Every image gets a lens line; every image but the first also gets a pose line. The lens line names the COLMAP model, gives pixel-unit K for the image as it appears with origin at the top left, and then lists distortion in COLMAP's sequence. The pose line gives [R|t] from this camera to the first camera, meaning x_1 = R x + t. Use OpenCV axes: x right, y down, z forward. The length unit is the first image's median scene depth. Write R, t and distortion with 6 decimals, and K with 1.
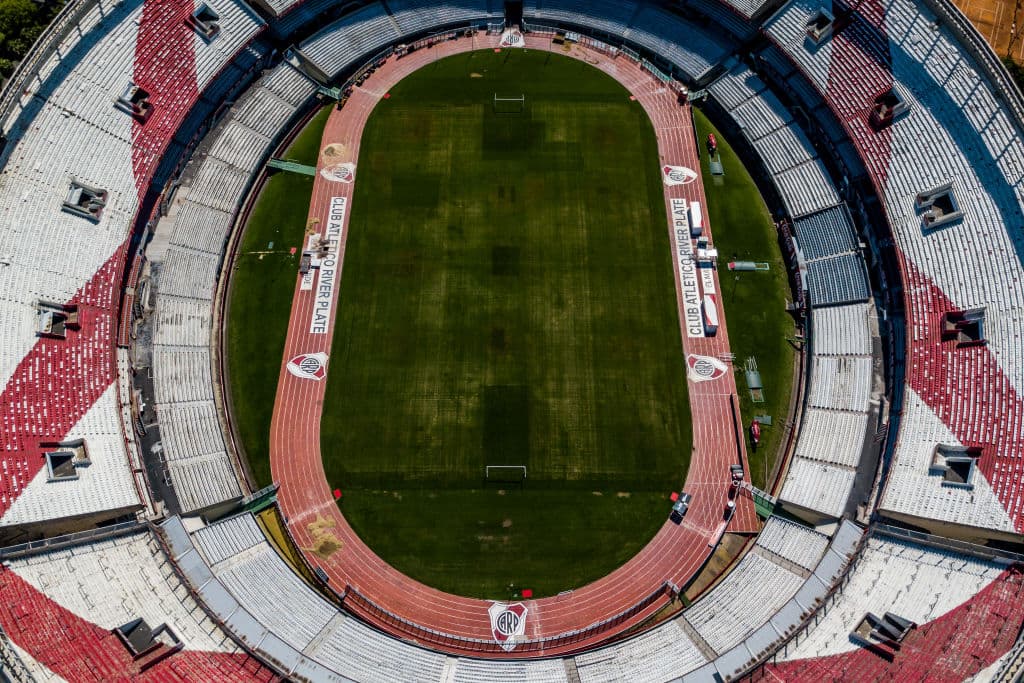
lens RADIAL K [[728.4, 0, 512.0], [0, 728.4, 341.5], [0, 0, 1]] dist [-0.033038, 0.032072]
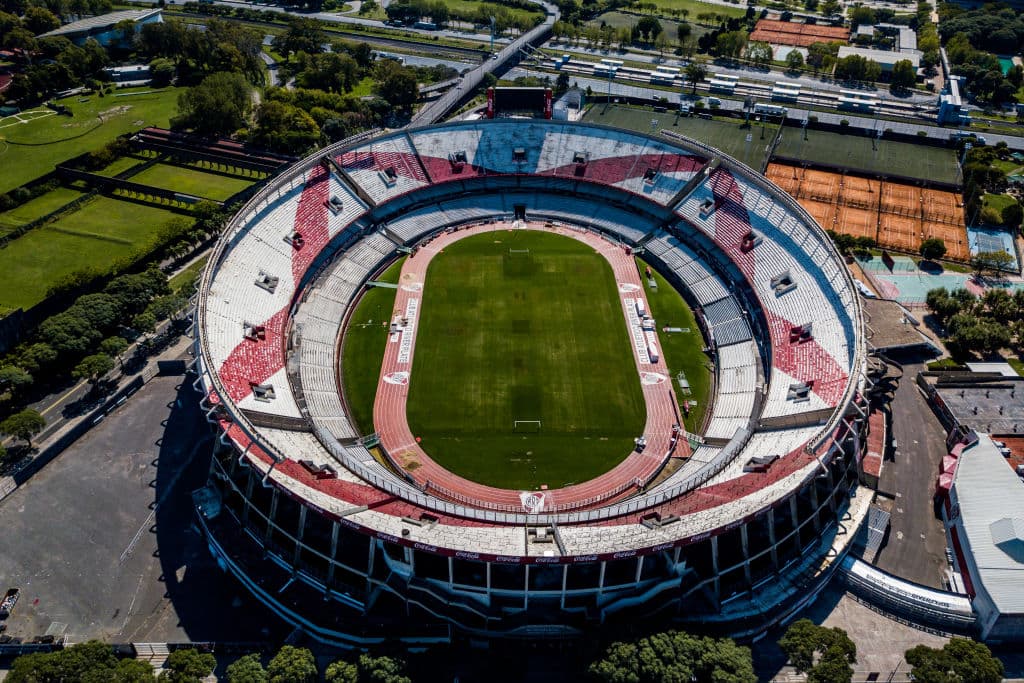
lens RADIAL K [[796.0, 0, 512.0], [0, 796.0, 341.5], [0, 0, 1]] dist [0.003818, -0.000153]
pose [[0.999678, -0.010098, 0.023278, -0.069950], [0.019061, 0.904410, -0.426238, 0.658623], [-0.016748, 0.426544, 0.904312, -0.547066]]
